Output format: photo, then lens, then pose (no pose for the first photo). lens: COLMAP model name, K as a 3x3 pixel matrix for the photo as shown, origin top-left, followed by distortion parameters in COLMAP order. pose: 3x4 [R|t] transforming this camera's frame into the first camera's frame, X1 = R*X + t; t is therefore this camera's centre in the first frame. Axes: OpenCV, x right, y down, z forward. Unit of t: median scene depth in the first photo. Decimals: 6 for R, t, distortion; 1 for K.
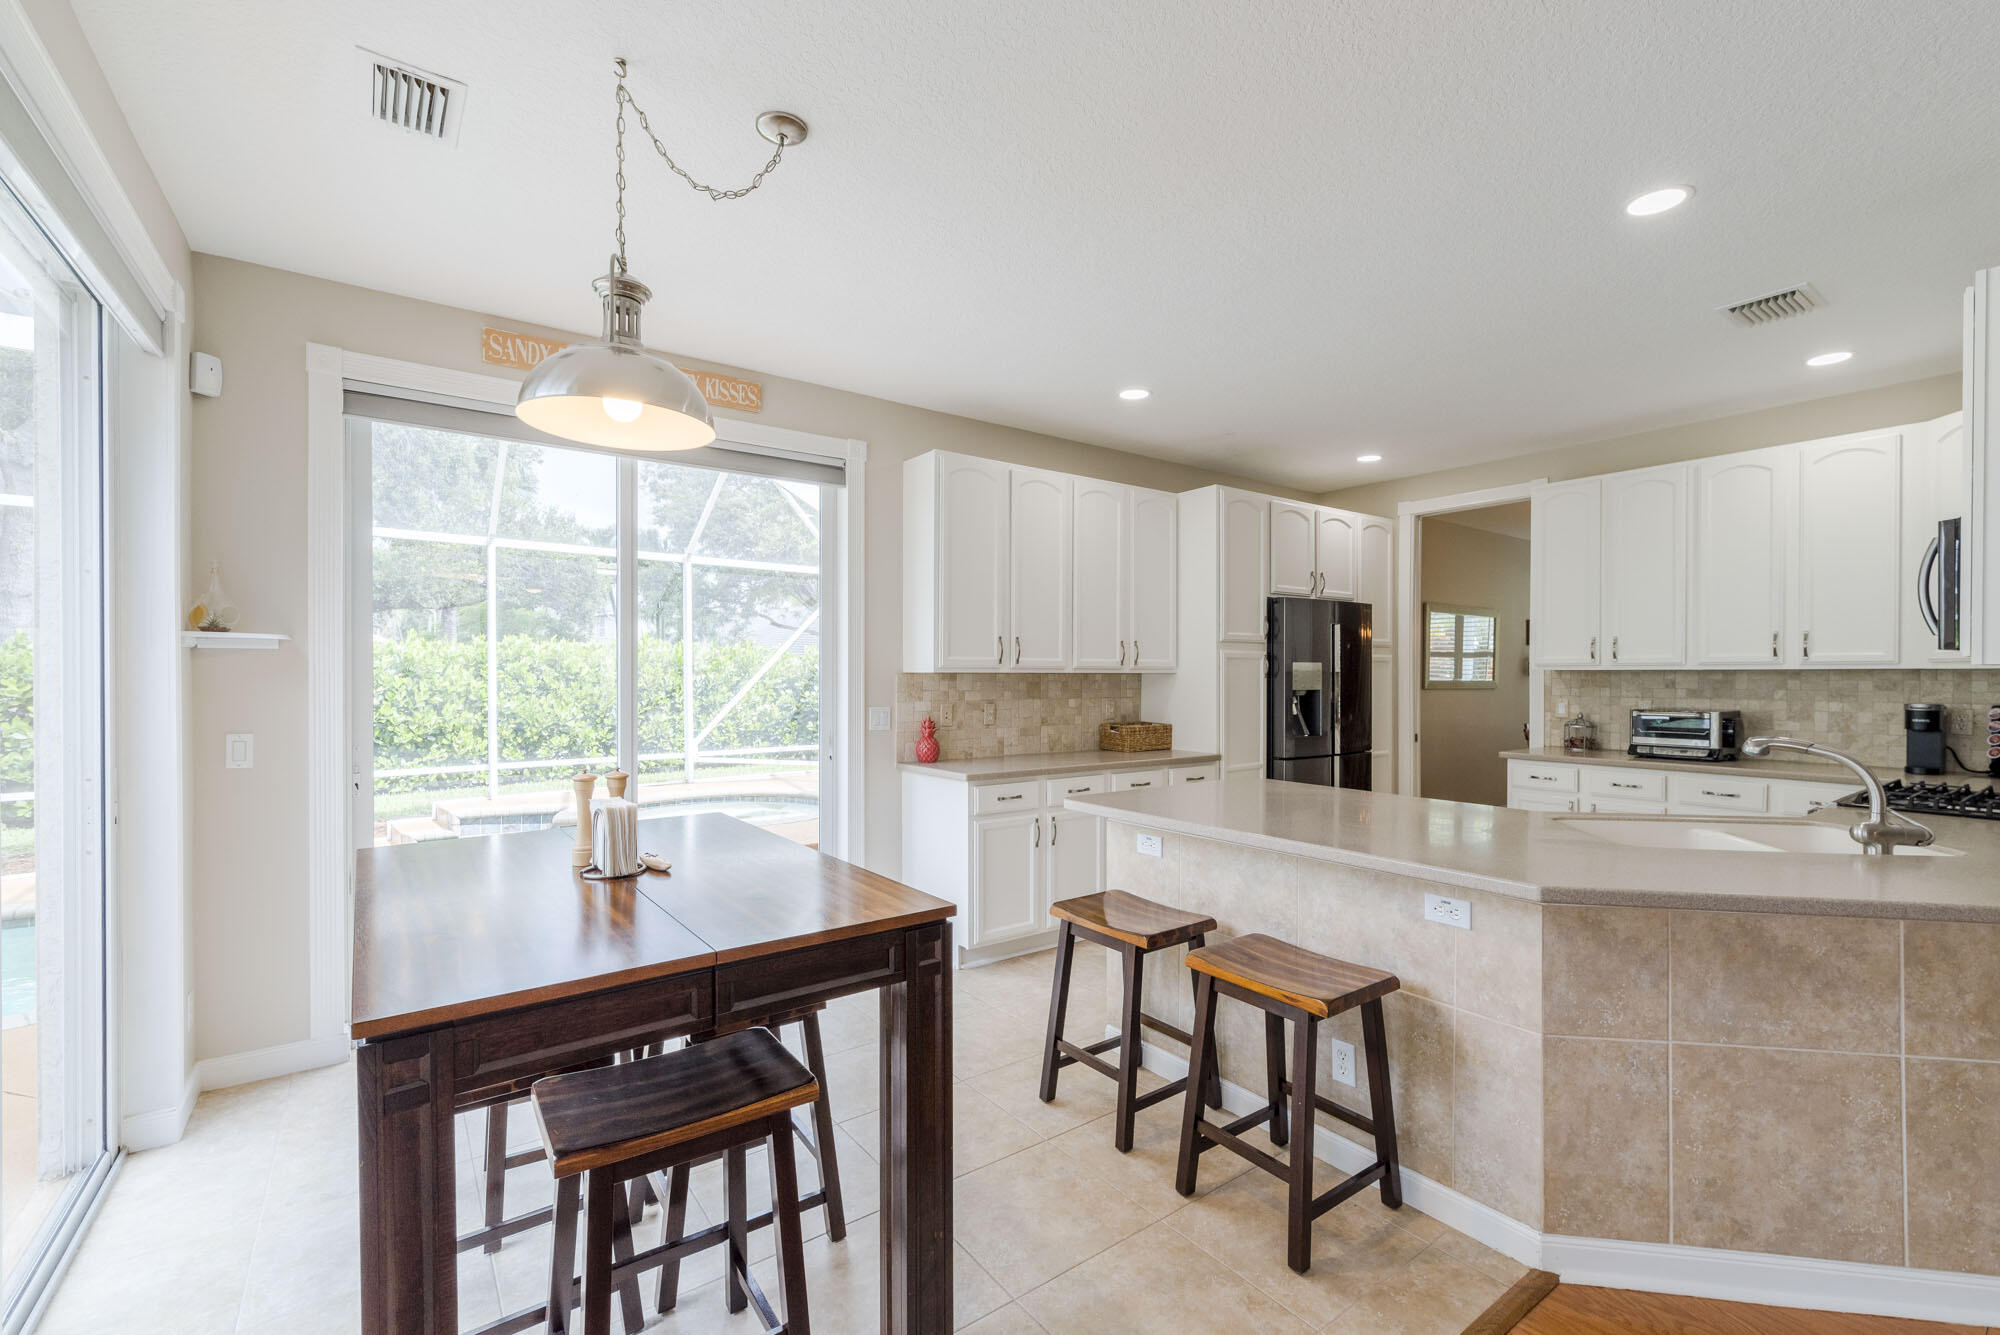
lens RADIAL K [[861.3, 0, 1012.8], [0, 861.3, 677.0], [0, 0, 1]] dist [-0.000674, 0.001850]
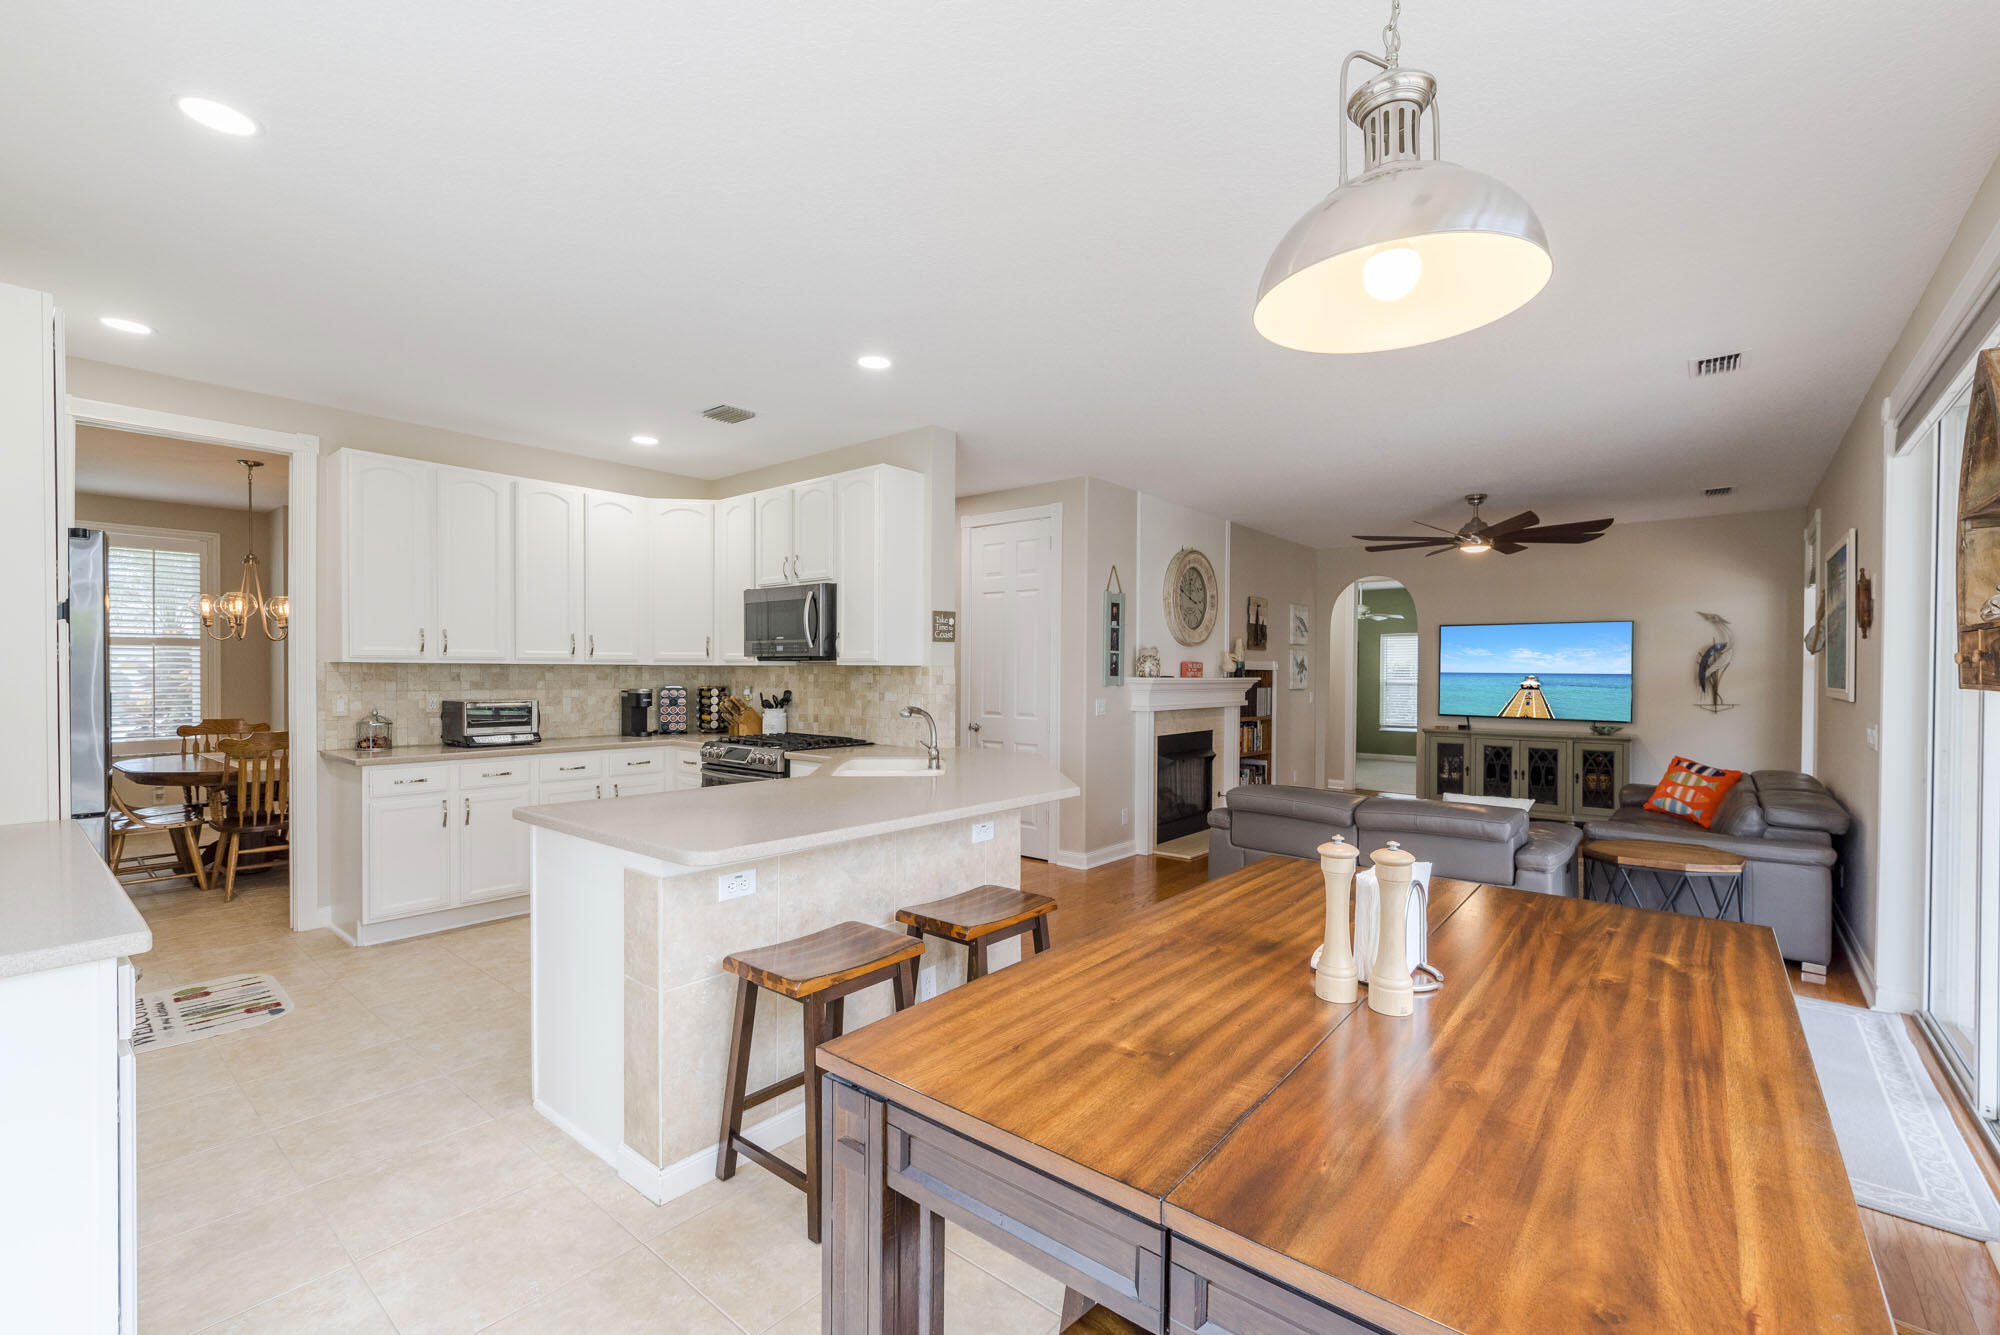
lens RADIAL K [[861.3, 0, 1020.6], [0, 861.3, 673.5], [0, 0, 1]] dist [-0.000674, 0.001850]
pose [[-0.248347, -0.004428, 0.968661, -0.435395], [-0.002011, 0.999990, 0.004056, -0.001759], [-0.968669, -0.000941, -0.248353, 0.611728]]
